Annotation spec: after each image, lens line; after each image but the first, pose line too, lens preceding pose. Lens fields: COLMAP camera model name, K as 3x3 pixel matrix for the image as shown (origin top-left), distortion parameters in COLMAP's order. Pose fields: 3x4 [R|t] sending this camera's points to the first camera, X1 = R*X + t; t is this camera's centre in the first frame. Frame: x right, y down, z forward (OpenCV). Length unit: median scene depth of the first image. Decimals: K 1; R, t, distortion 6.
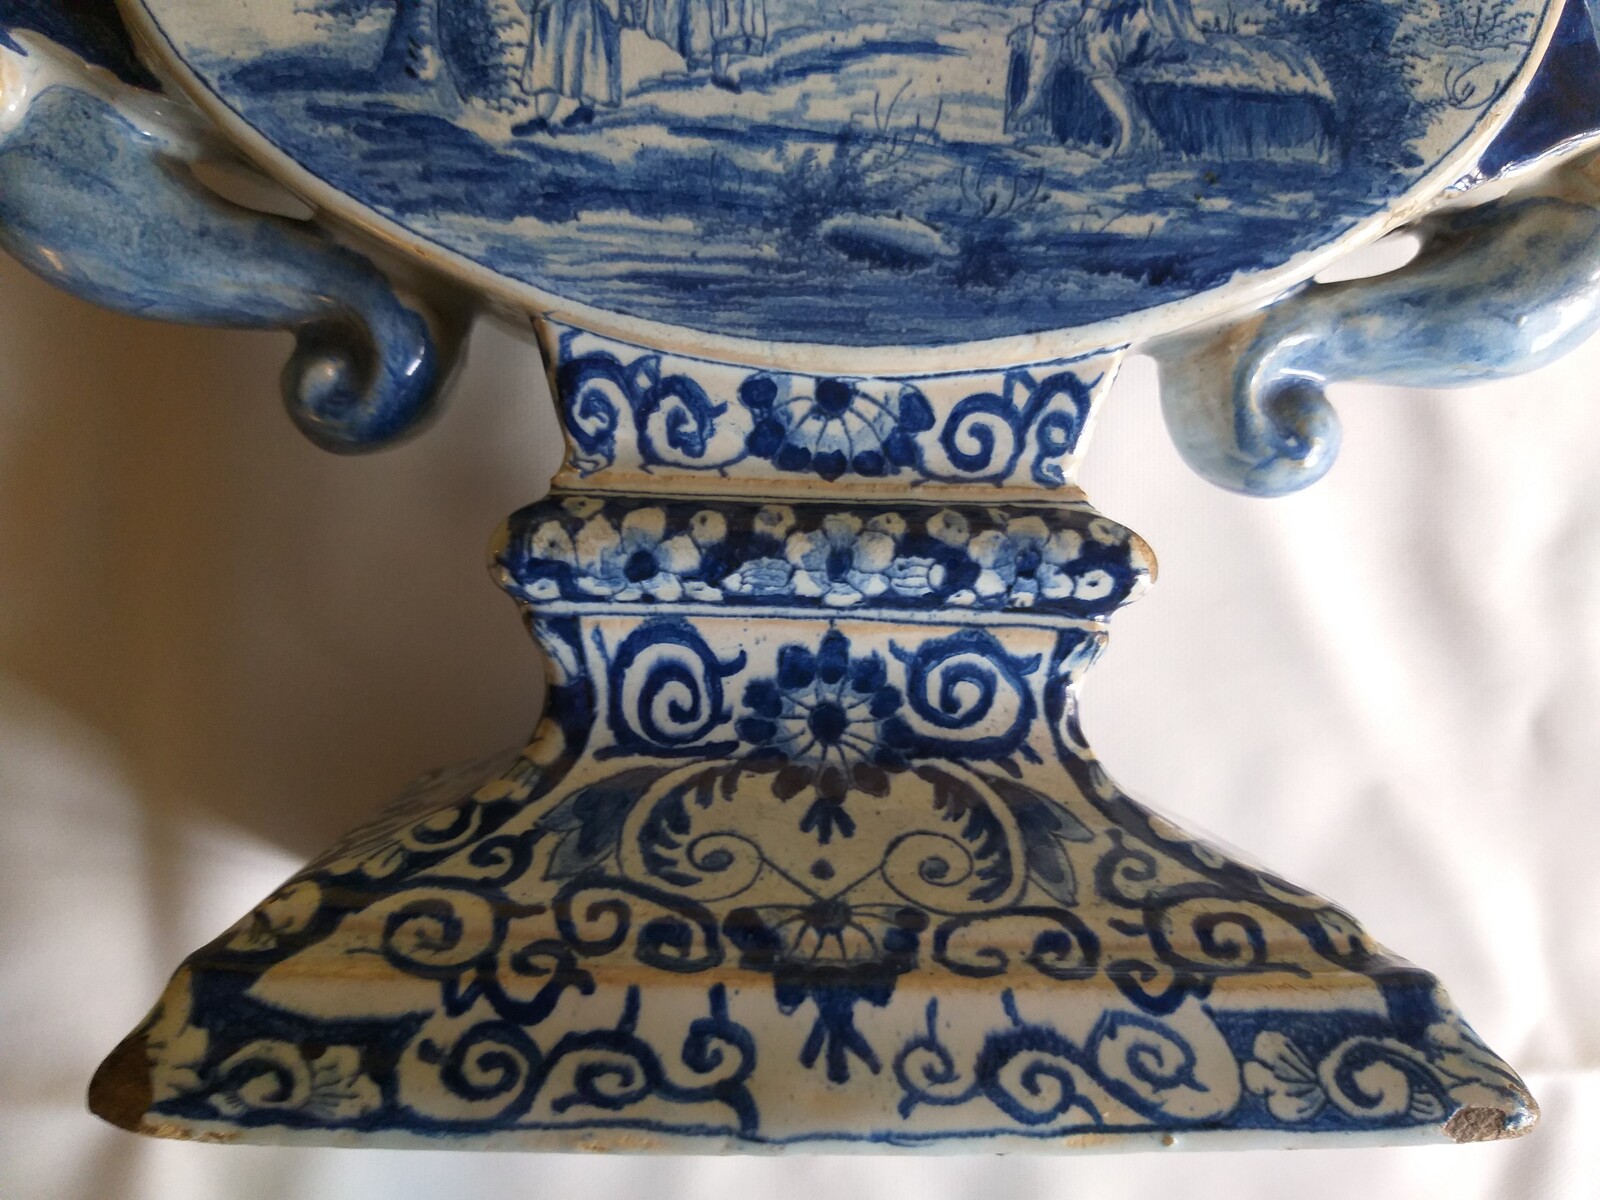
lens RADIAL K [[1281.8, 0, 684.6], [0, 1281.8, 518.3], [0, 0, 1]] dist [0.036128, -0.182138]
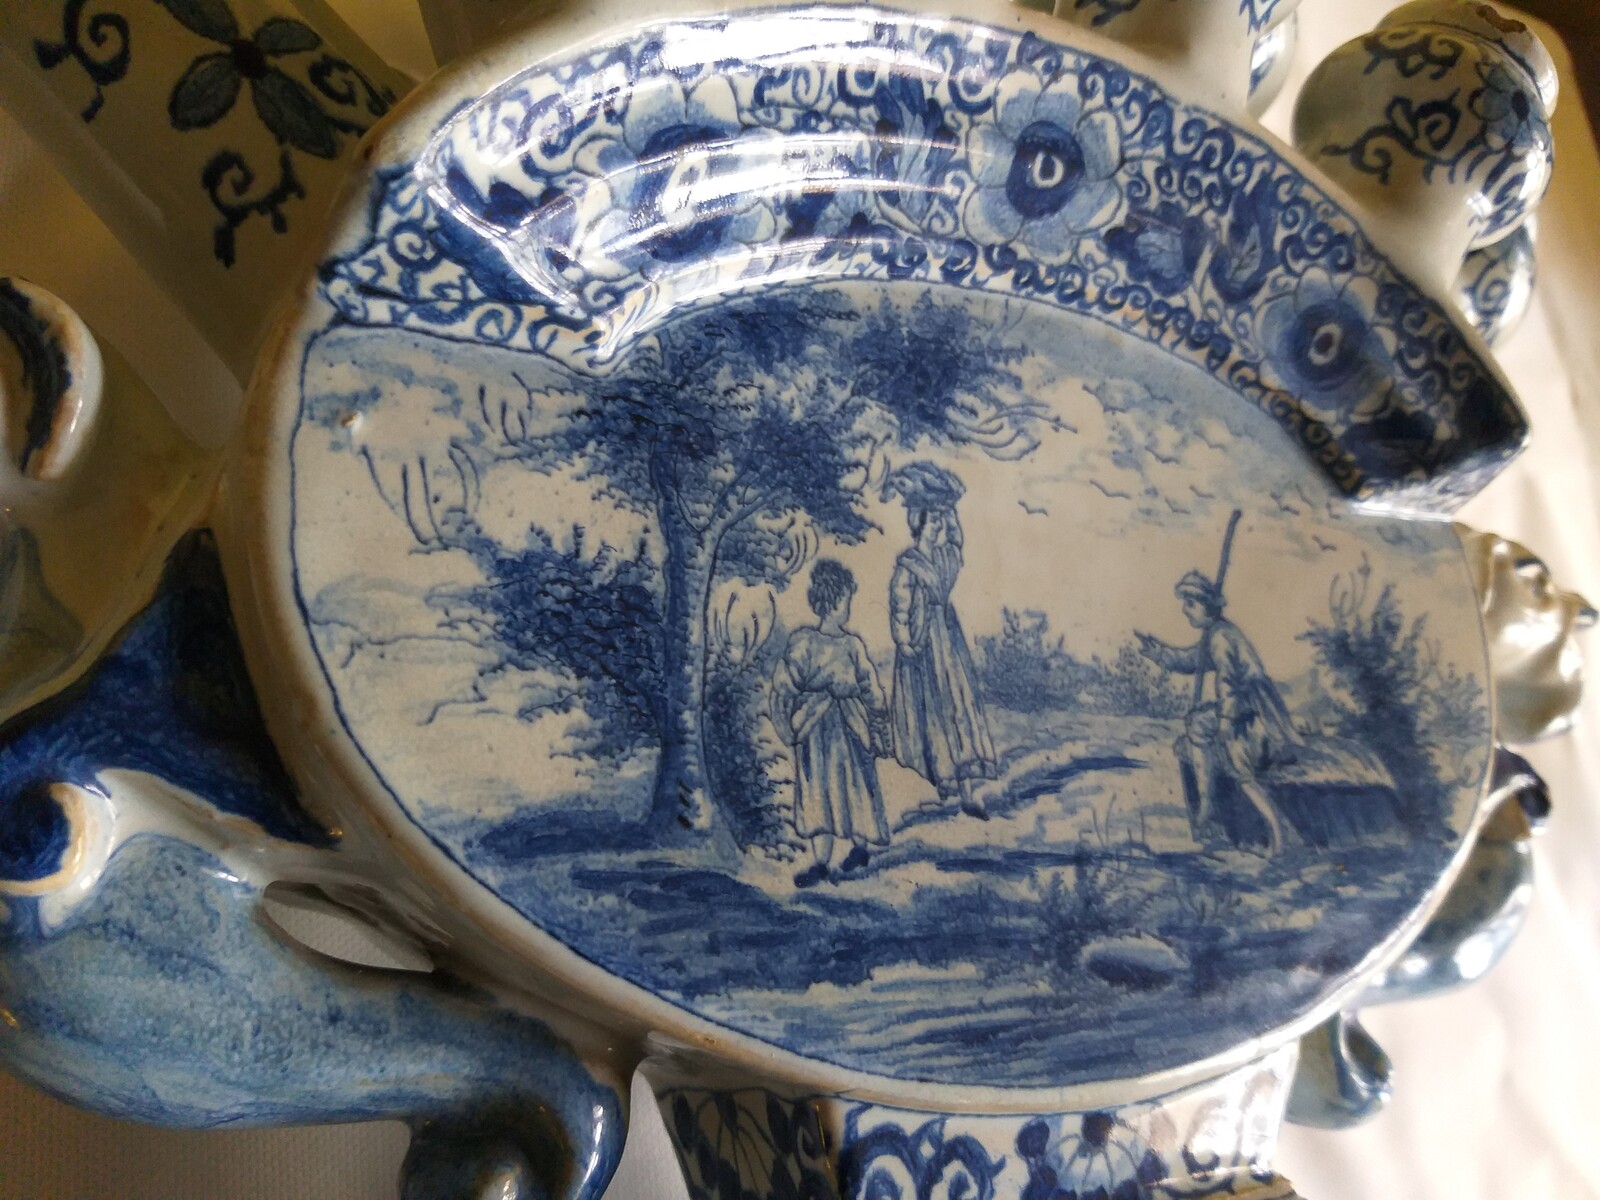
lens RADIAL K [[1281.8, 0, 684.6], [0, 1281.8, 518.3], [0, 0, 1]] dist [0.036128, -0.182138]
pose [[0.889540, 0.036334, 0.455411, -0.610878], [0.110913, 0.949835, -0.292423, -0.289269], [-0.443190, 0.310633, 0.840886, 0.215066]]
